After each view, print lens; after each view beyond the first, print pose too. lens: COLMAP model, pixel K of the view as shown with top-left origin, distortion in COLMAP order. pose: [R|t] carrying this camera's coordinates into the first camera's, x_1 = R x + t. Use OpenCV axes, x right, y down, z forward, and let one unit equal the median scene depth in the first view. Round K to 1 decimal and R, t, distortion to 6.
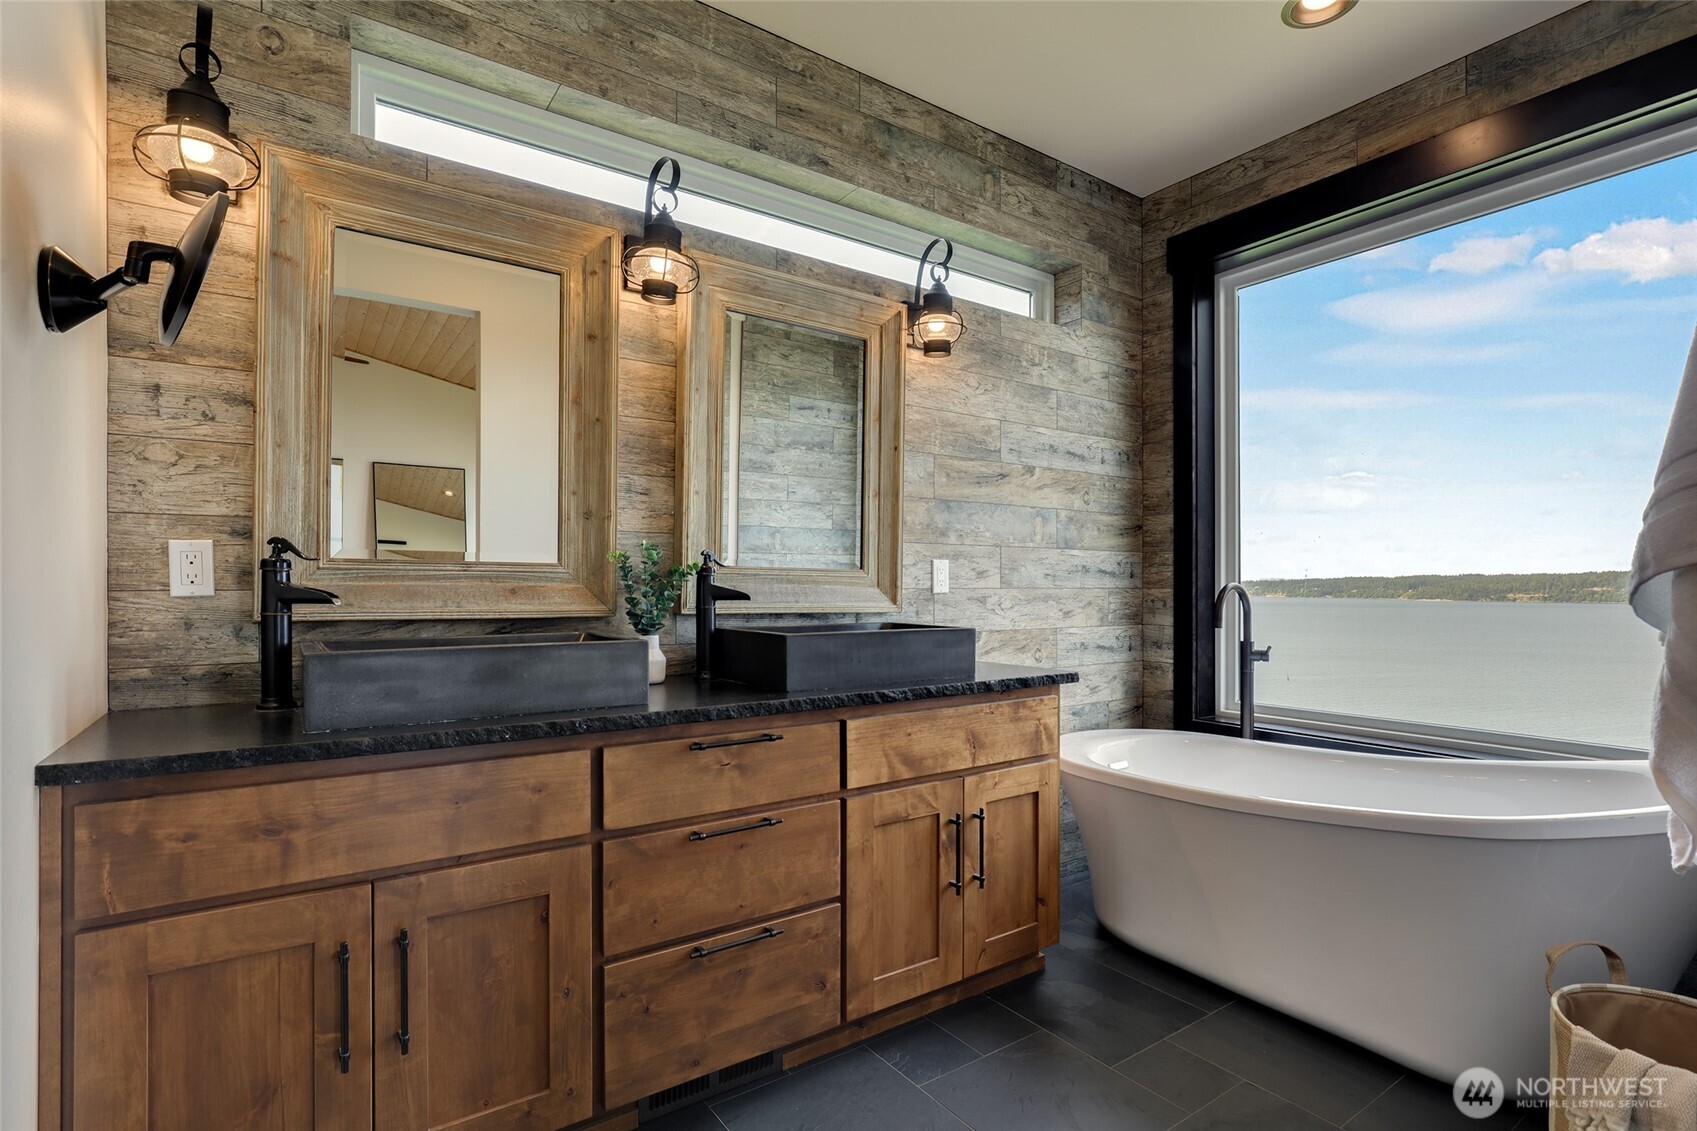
lens RADIAL K [[822.8, 0, 806.3], [0, 822.8, 589.4], [0, 0, 1]] dist [-0.022304, -0.000843]
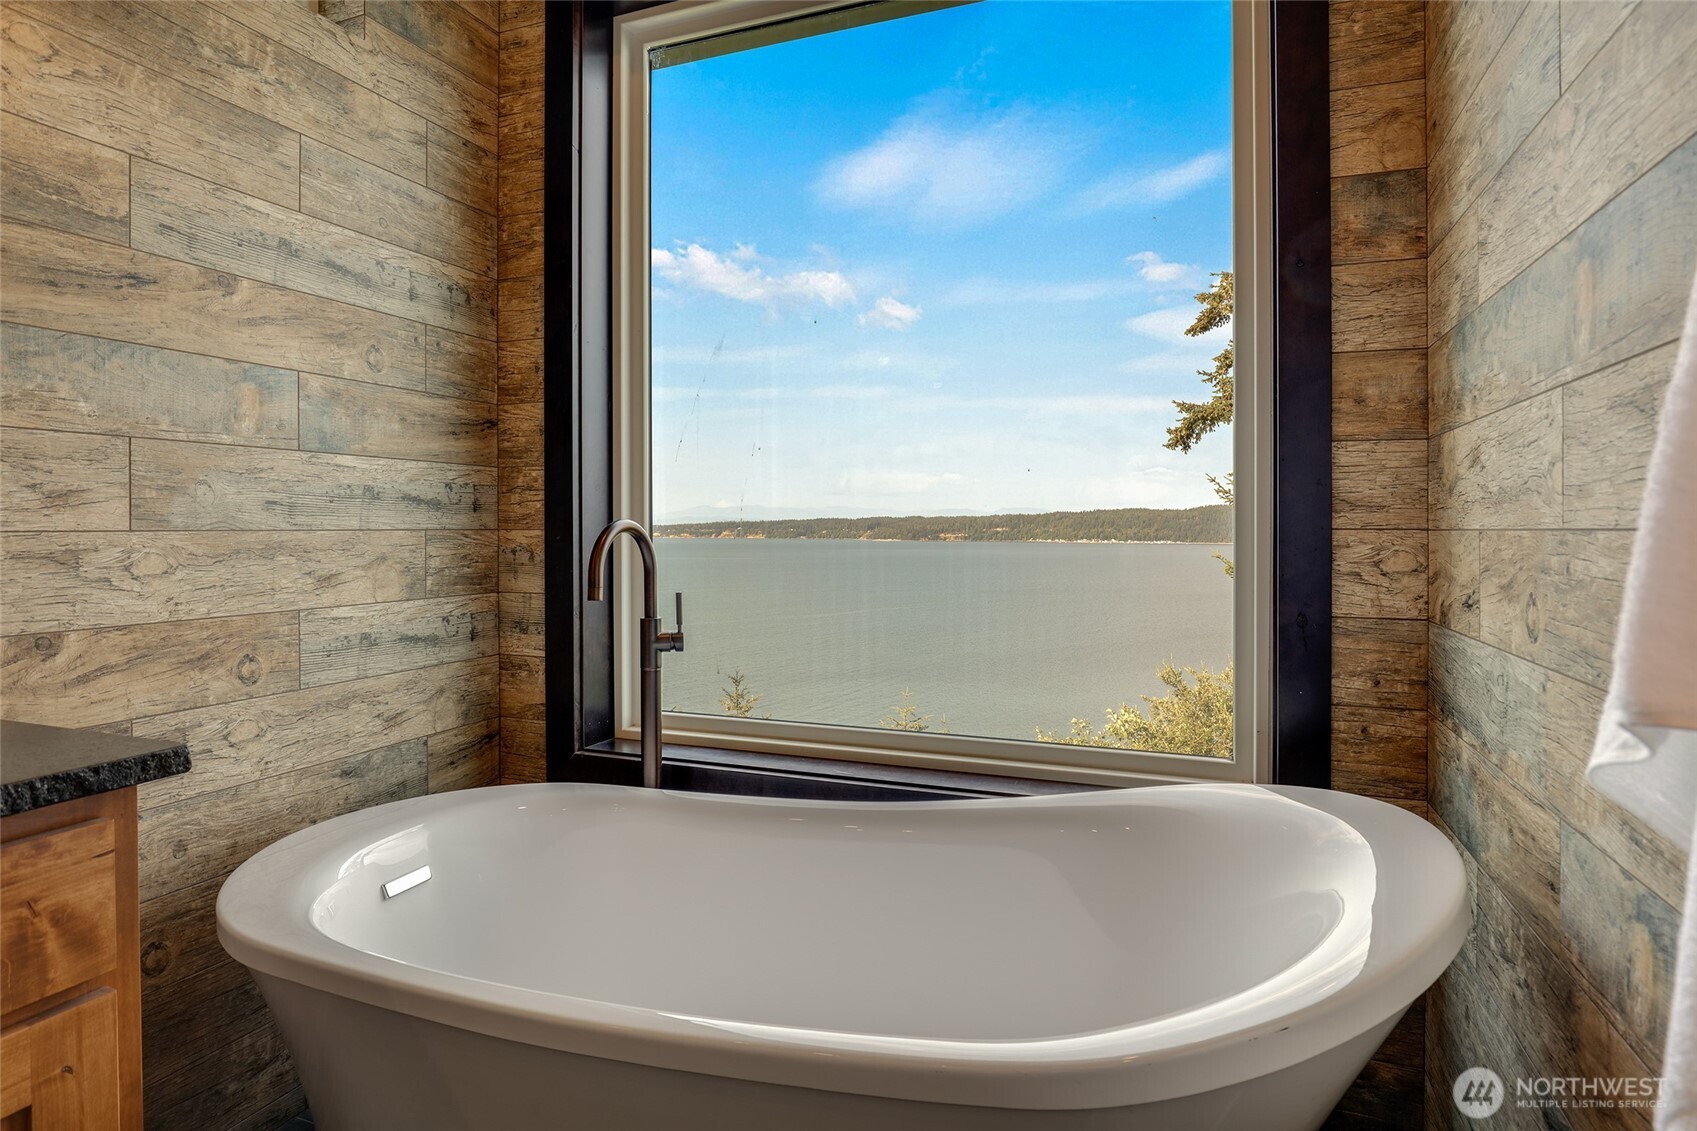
lens RADIAL K [[944.9, 0, 849.0], [0, 944.9, 560.4], [0, 0, 1]] dist [-0.019733, 0.002421]
pose [[0.814317, -0.022173, 0.579997, 0.237173], [0.004275, 0.999472, 0.032207, 0.000122], [-0.580405, -0.023747, 0.813981, 0.328991]]
